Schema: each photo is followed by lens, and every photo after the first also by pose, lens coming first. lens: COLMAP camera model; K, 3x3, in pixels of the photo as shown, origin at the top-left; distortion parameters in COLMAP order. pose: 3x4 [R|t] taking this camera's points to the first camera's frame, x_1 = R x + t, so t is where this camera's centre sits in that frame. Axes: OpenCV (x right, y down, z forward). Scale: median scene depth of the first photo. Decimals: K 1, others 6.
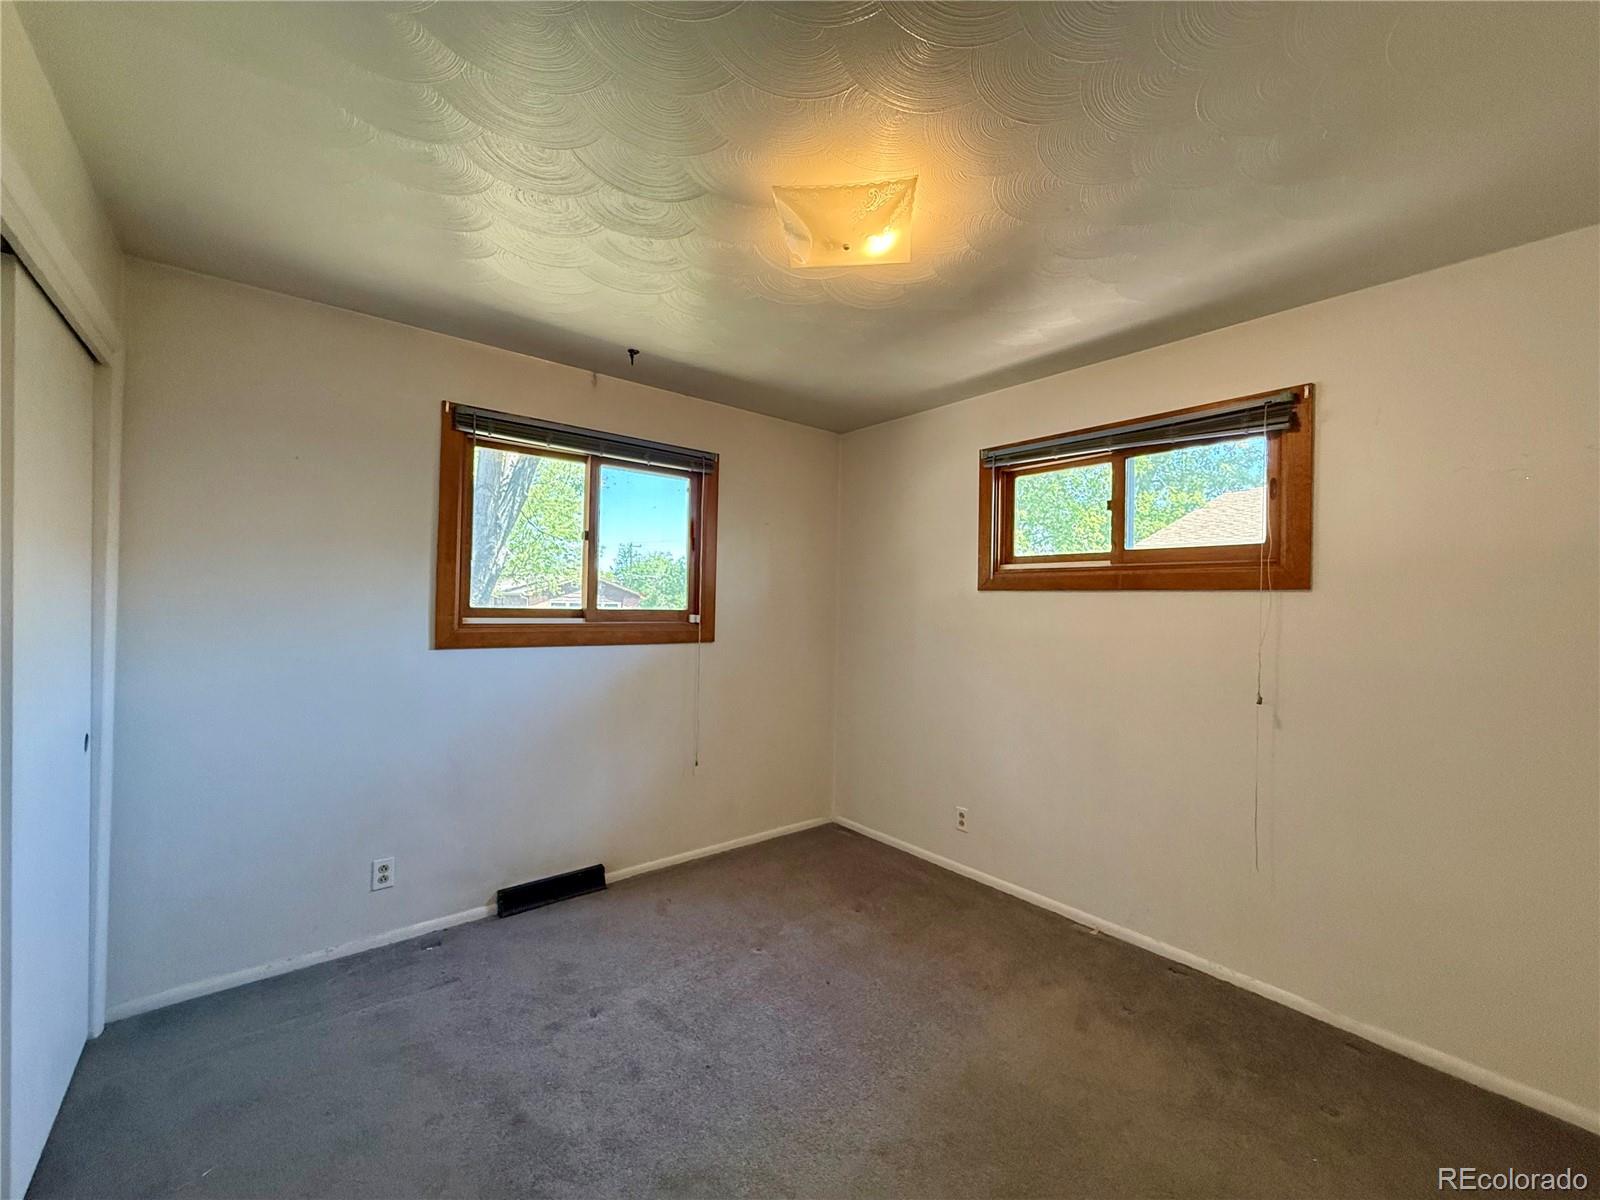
lens RADIAL K [[635.8, 0, 796.7], [0, 635.8, 597.9], [0, 0, 1]] dist [0.000582, -0.000561]
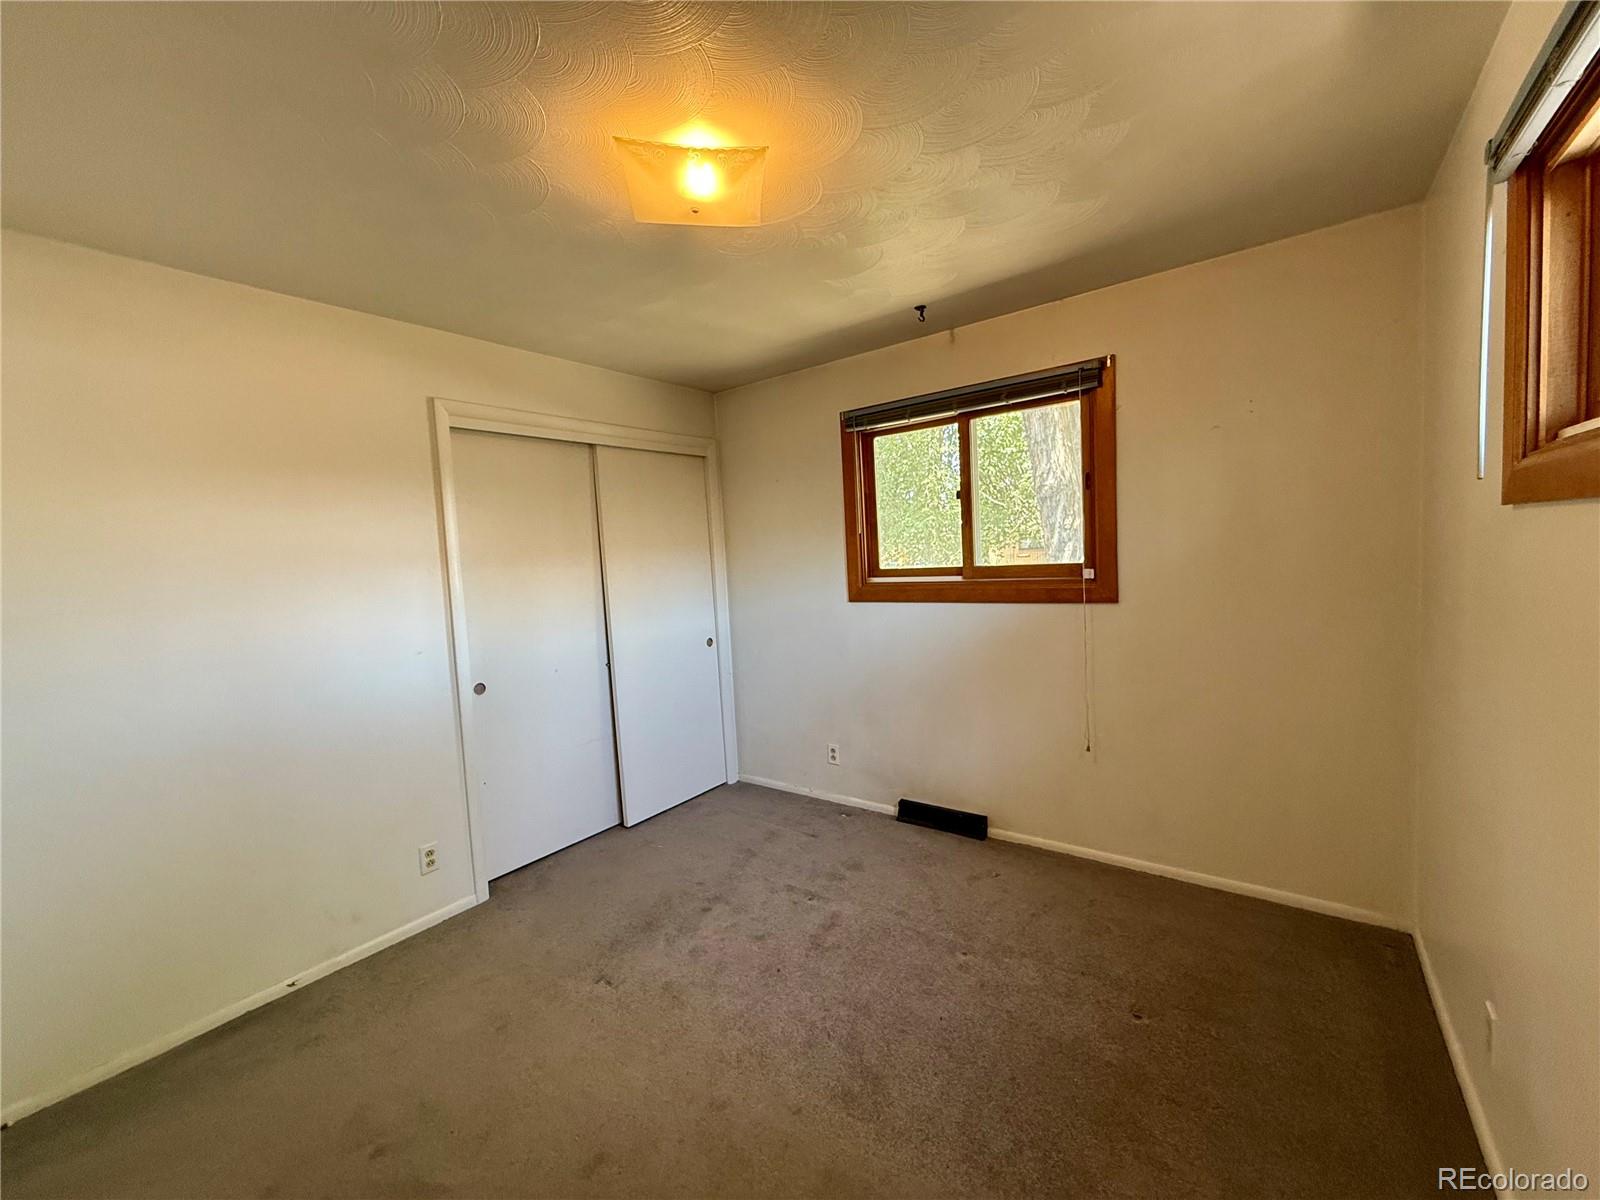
lens RADIAL K [[635.8, 0, 799.4], [0, 635.8, 597.8], [0, 0, 1]] dist [0.000582, -0.000561]
pose [[0.235821, 0.032130, -0.971265, 0.622359], [0.064038, 0.996767, 0.048522, 0.000695], [0.969684, -0.073641, 0.233001, 0.517382]]
